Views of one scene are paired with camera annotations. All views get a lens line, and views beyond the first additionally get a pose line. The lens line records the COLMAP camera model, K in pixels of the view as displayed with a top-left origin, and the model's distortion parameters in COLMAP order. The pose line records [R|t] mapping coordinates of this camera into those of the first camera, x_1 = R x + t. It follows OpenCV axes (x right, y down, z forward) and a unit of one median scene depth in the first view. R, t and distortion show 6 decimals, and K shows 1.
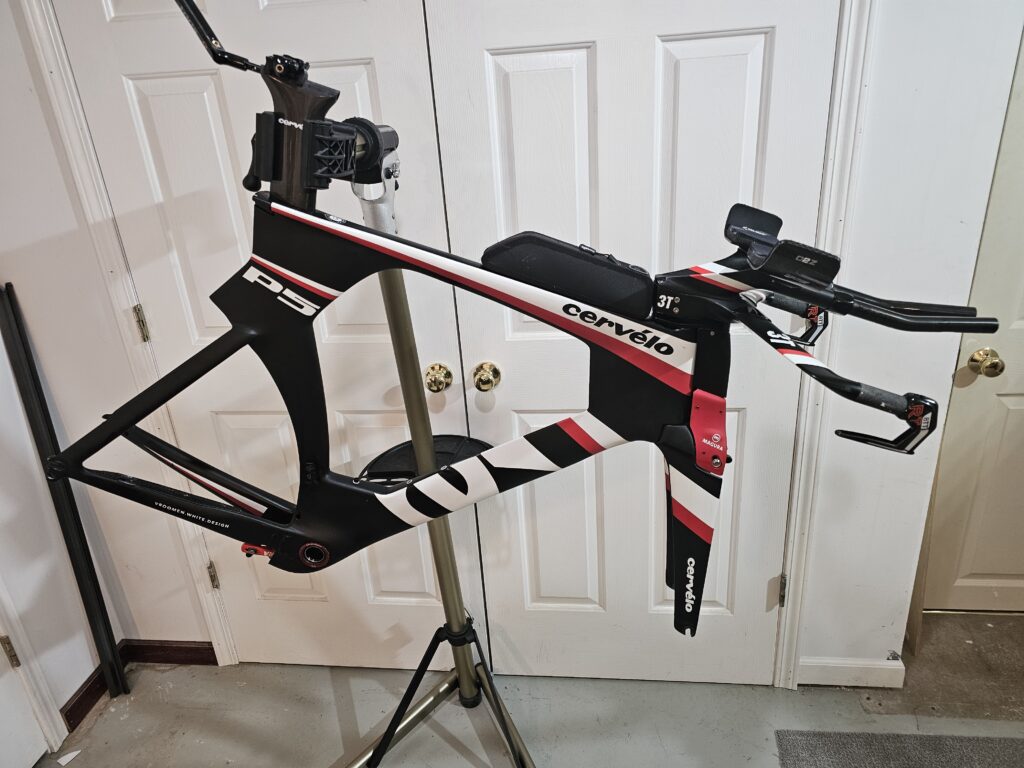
lens RADIAL K [[693.5, 0, 512.0], [0, 693.5, 384.0], [0, 0, 1]] dist [0.046589, -0.036931]
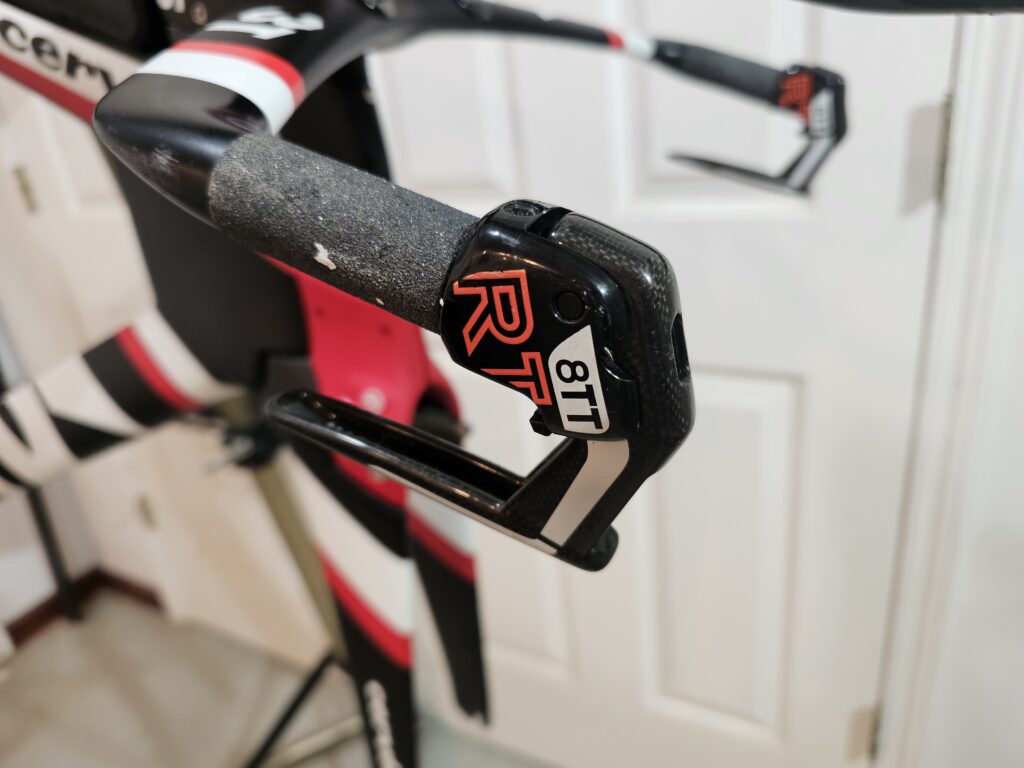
lens RADIAL K [[729.3, 0, 512.0], [0, 729.3, 384.0], [0, 0, 1]] dist [-0.004429, -0.002828]
pose [[0.927284, 0.118339, -0.355162, 0.291374], [-0.099890, 0.992539, 0.069910, 0.019768], [0.360786, -0.029349, 0.932187, 0.388277]]
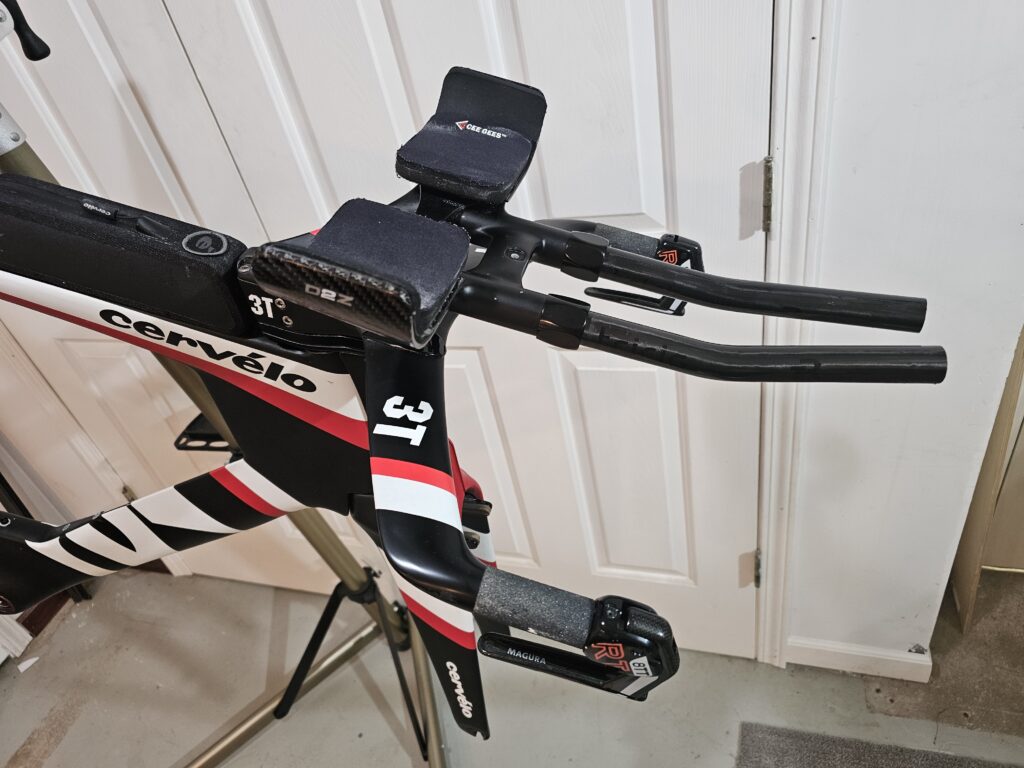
lens RADIAL K [[693.5, 0, 512.0], [0, 693.5, 384.0], [0, 0, 1]] dist [0.046589, -0.036931]
pose [[0.979804, 0.008224, -0.199789, 0.274159], [0.045459, 0.963830, 0.262611, -0.103210], [0.194723, -0.266389, 0.943991, 0.292121]]
